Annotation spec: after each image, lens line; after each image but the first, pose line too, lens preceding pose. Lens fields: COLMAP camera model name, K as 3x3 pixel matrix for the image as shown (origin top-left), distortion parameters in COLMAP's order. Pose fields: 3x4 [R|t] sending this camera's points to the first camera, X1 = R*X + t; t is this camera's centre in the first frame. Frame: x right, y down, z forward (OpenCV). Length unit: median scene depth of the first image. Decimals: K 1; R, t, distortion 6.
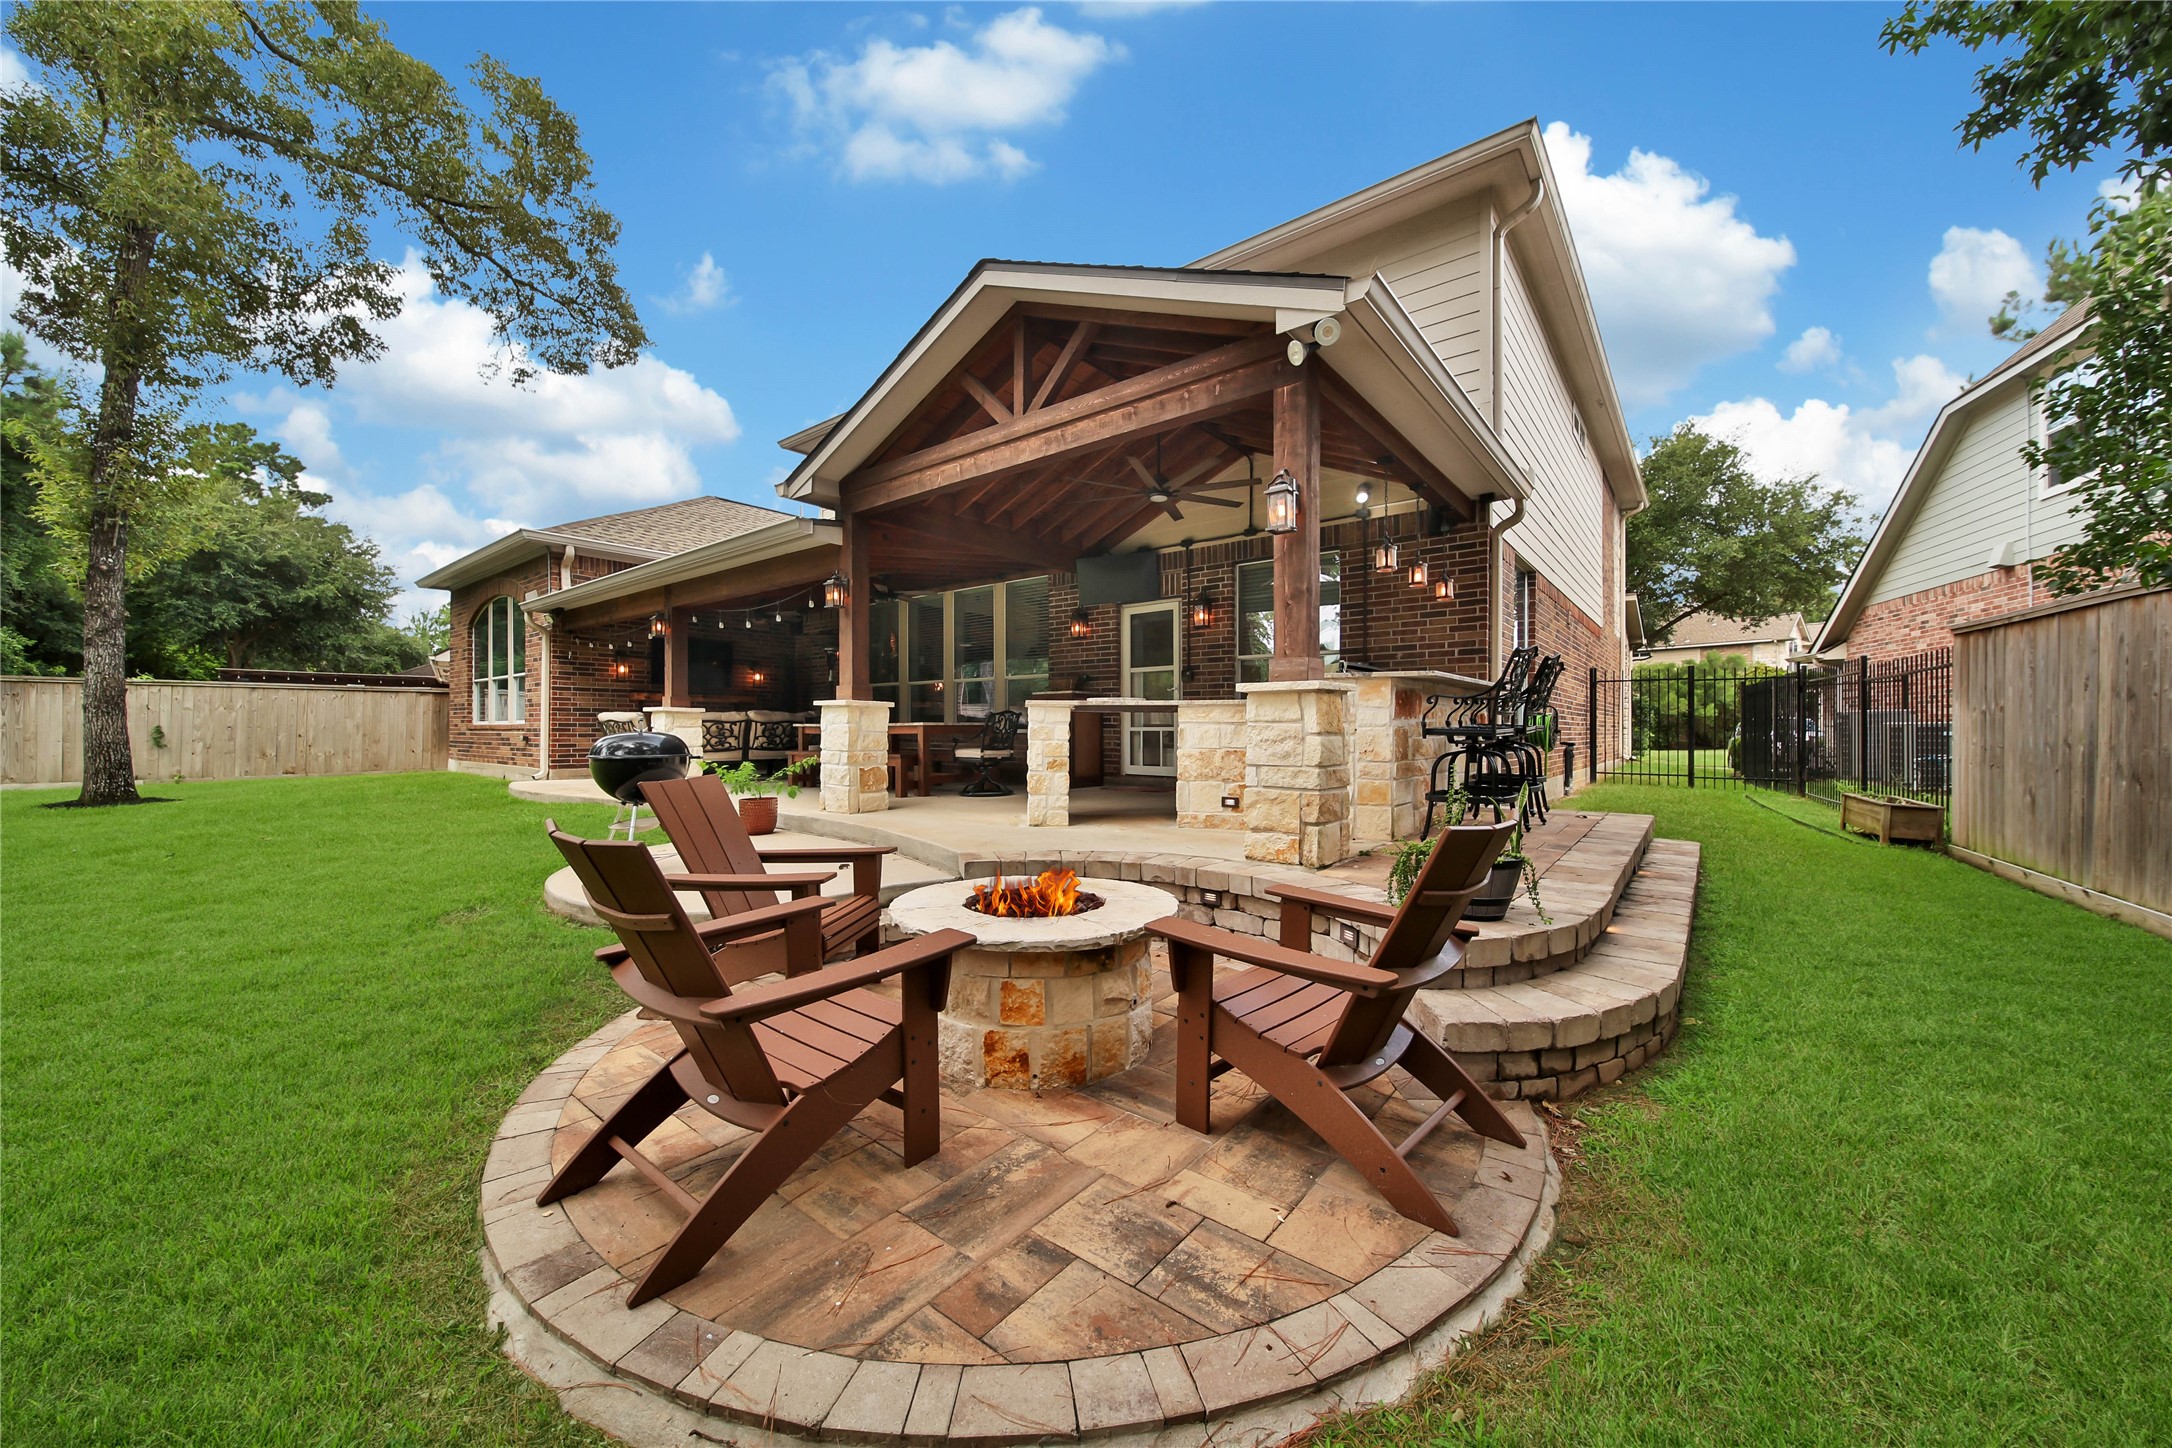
lens RADIAL K [[775.3, 0, 1094.0], [0, 775.3, 717.3], [0, 0, 1]] dist [-0.000686, -0.000293]
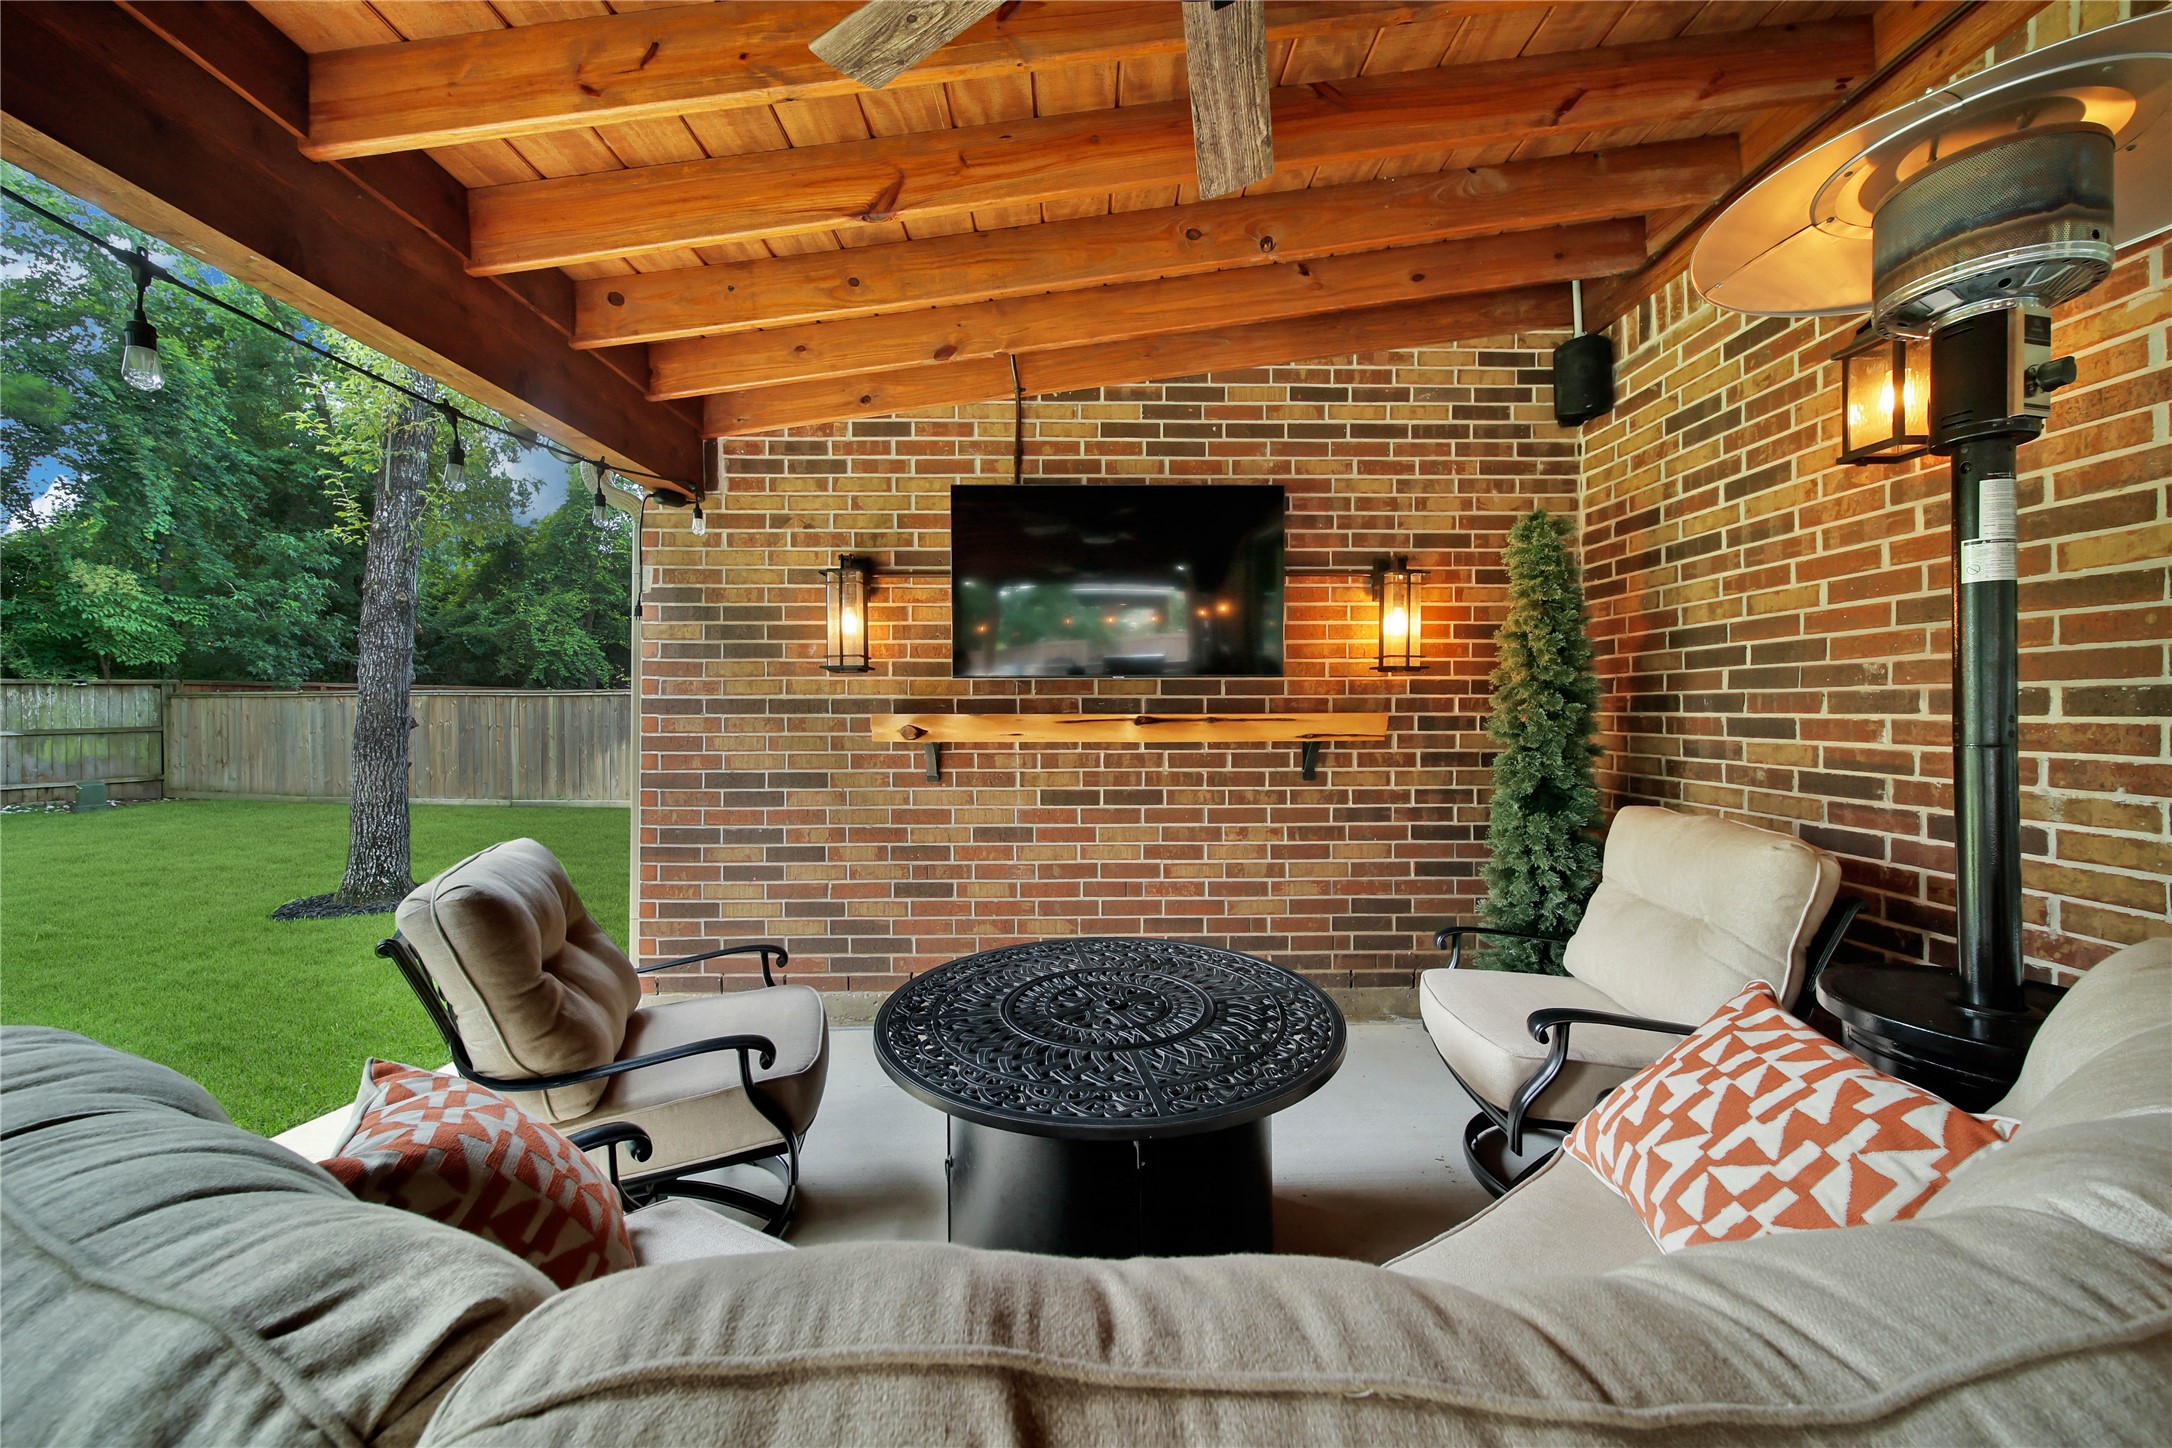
lens RADIAL K [[775.3, 0, 1094.0], [0, 775.3, 717.3], [0, 0, 1]] dist [-0.000686, -0.000293]
pose [[0.636328, 0.009884, -0.771355, -0.451444], [0.004991, 0.999844, 0.016929, -0.042640], [0.771402, -0.014622, 0.636180, 1.119444]]
